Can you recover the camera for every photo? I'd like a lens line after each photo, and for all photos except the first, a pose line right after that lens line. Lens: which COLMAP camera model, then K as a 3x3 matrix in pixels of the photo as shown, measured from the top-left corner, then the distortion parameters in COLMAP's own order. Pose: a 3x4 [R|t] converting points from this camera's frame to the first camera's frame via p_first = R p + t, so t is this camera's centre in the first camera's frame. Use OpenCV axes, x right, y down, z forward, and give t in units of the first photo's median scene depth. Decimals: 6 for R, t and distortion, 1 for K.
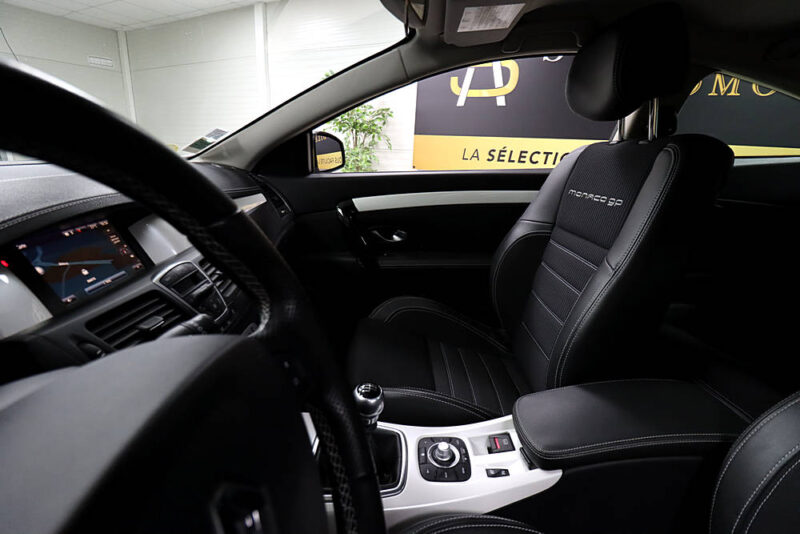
lens RADIAL K [[371.4, 0, 396.4], [0, 371.4, 264.4], [0, 0, 1]] dist [-0.001877, -0.013239]
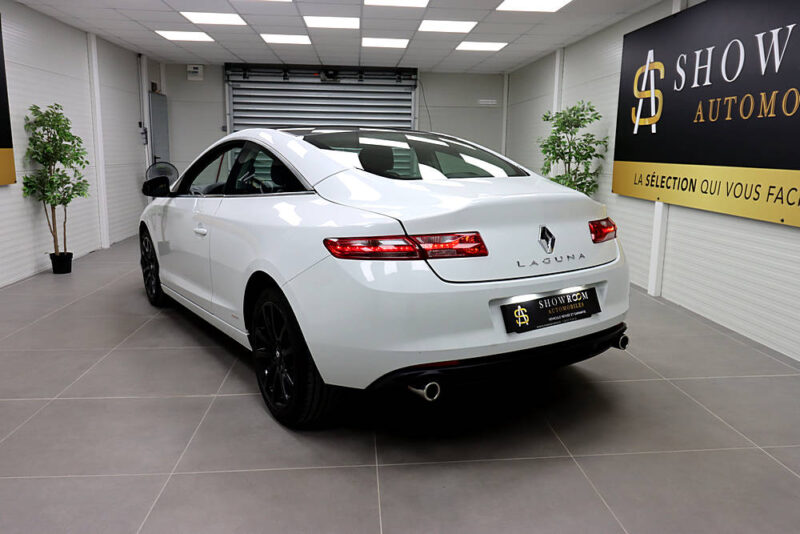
lens RADIAL K [[633.2, 0, 401.8], [0, 633.2, 264.1], [0, 0, 1]] dist [0.009981, -0.004668]
pose [[0.546282, 0.113064, -0.829935, 3.471317], [-0.236450, 0.971364, -0.023305, 0.308388], [0.803535, 0.208969, 0.557372, -1.108858]]
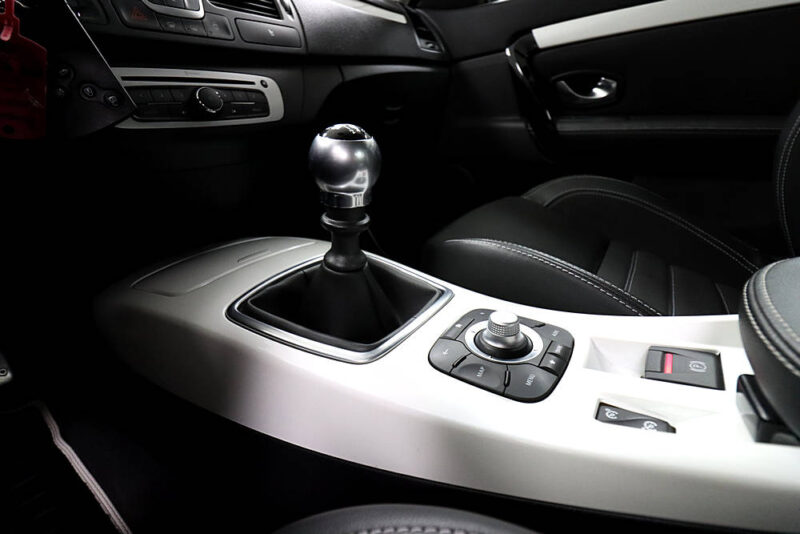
lens RADIAL K [[376.1, 0, 397.6], [0, 376.1, 259.1], [0, 0, 1]] dist [0.002225, -0.011898]
pose [[0.822131, 0.171281, -0.542921, 0.113380], [-0.134719, 0.985113, 0.106783, 0.182916], [0.553128, -0.014647, 0.832967, 0.270005]]
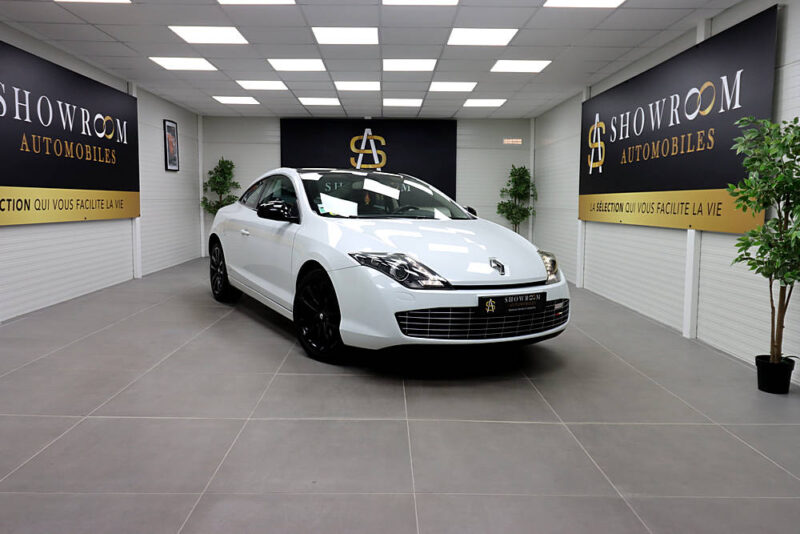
lens RADIAL K [[633.2, 0, 401.8], [0, 633.2, 264.1], [0, 0, 1]] dist [0.009981, -0.004668]
pose [[0.508993, 0.042784, -0.859707, 4.920073], [-0.243950, 0.964984, -0.096409, 0.789441], [0.825478, 0.258797, 0.501607, -1.800250]]
